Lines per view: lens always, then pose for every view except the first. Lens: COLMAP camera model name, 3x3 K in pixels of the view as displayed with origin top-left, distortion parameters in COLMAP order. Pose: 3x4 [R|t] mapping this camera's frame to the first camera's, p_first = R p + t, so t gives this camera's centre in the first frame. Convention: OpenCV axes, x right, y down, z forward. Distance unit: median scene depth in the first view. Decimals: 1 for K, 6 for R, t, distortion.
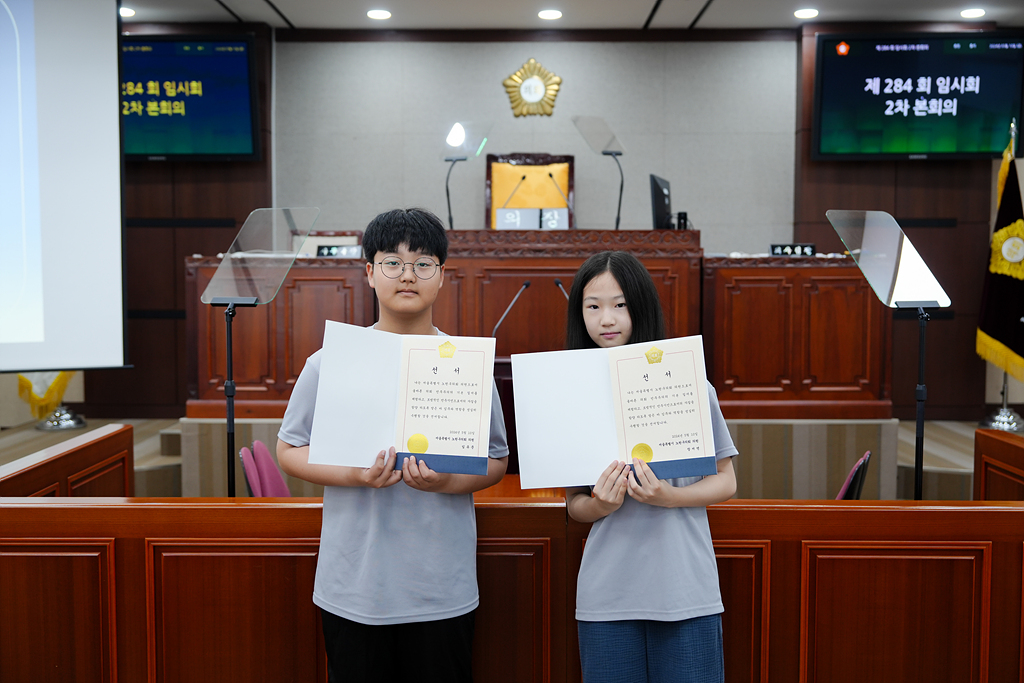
lens RADIAL K [[1129.3, 0, 512.0], [0, 1129.3, 341.5], [0, 0, 1]] dist [0.022042, 0.007636]
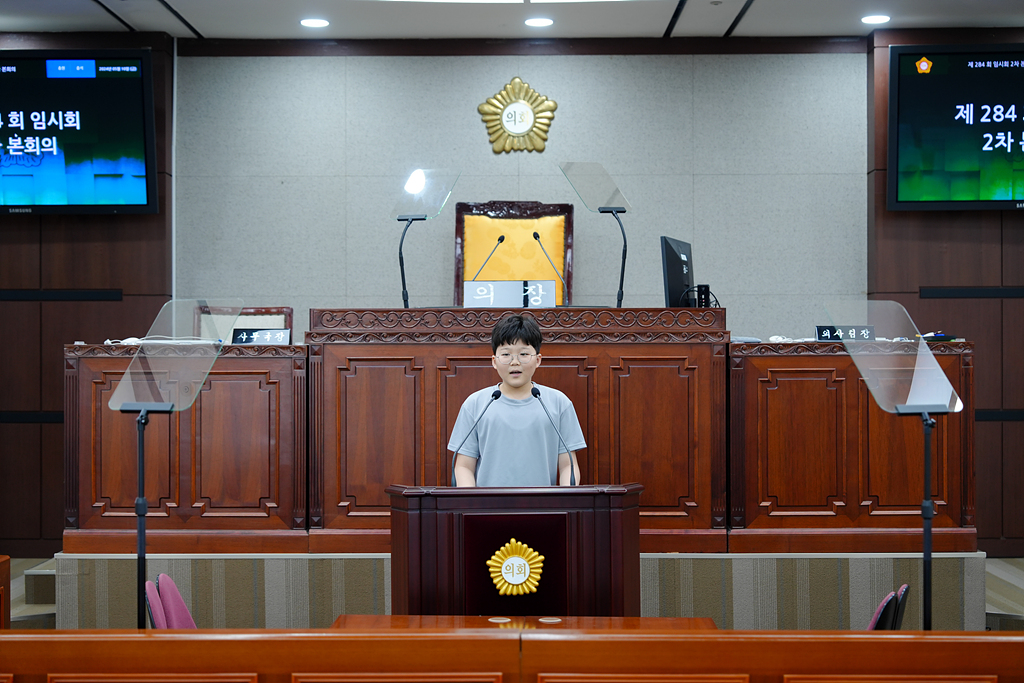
lens RADIAL K [[1689.4, 0, 507.1], [0, 1689.4, 347.0], [0, 0, 1]] dist [0.039371, 0.059391]
pose [[0.999989, -0.003040, -0.003529, 0.015746], [0.002815, 0.998059, -0.062206, 0.000127], [0.003711, 0.062195, 0.998057, -0.126484]]
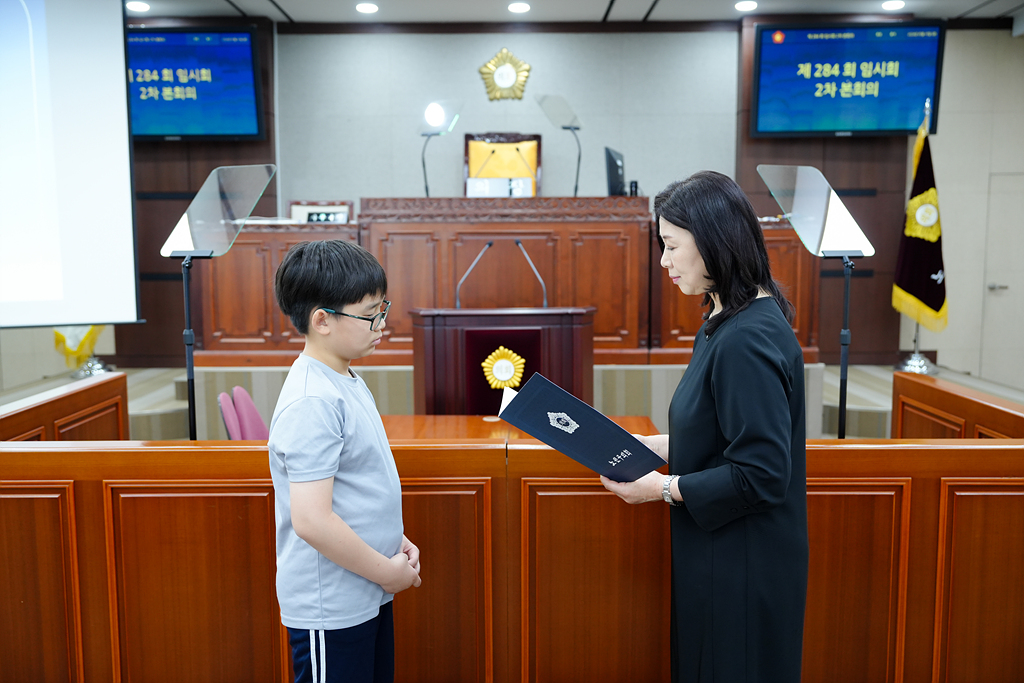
lens RADIAL K [[940.1, 0, 509.8], [0, 940.1, 345.0], [0, 0, 1]] dist [0.016505, 0.003759]
pose [[0.999964, -0.006231, 0.005837, 0.017039], [0.005962, 0.998973, 0.044916, 0.004432], [-0.006111, -0.044880, 0.998974, 0.049205]]
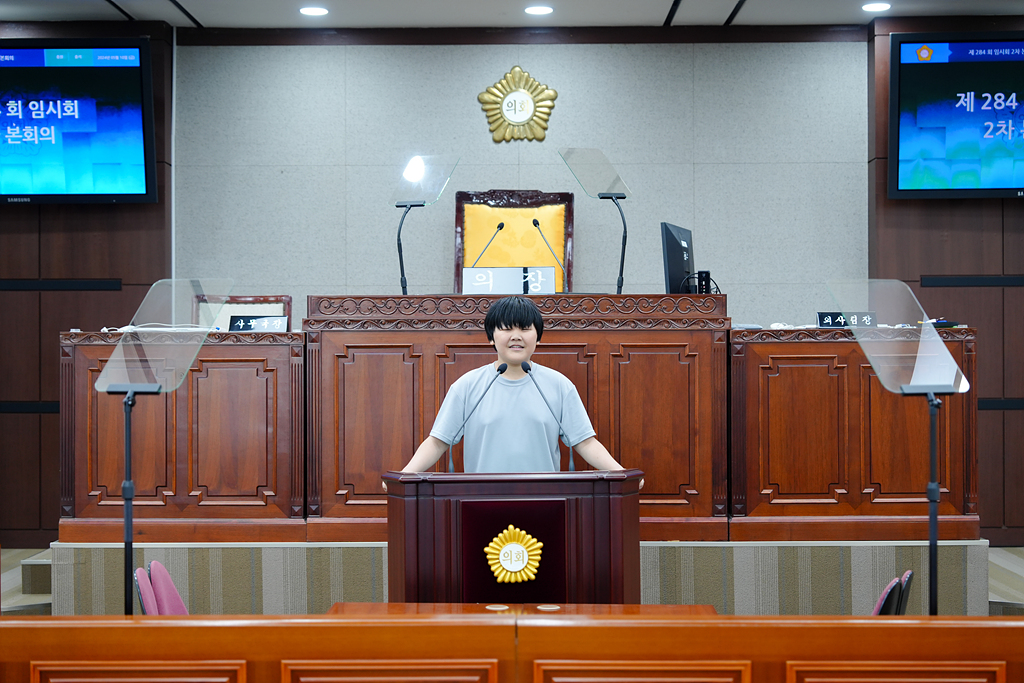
lens RADIAL K [[1667.0, 0, 512.0], [0, 1667.0, 341.5], [0, 0, 1]] dist [0.035288, 0.032177]
pose [[0.999986, -0.004373, -0.002857, 0.018125], [0.004183, 0.997972, -0.063512, 0.004204], [0.003129, 0.063500, 0.997977, -0.107173]]
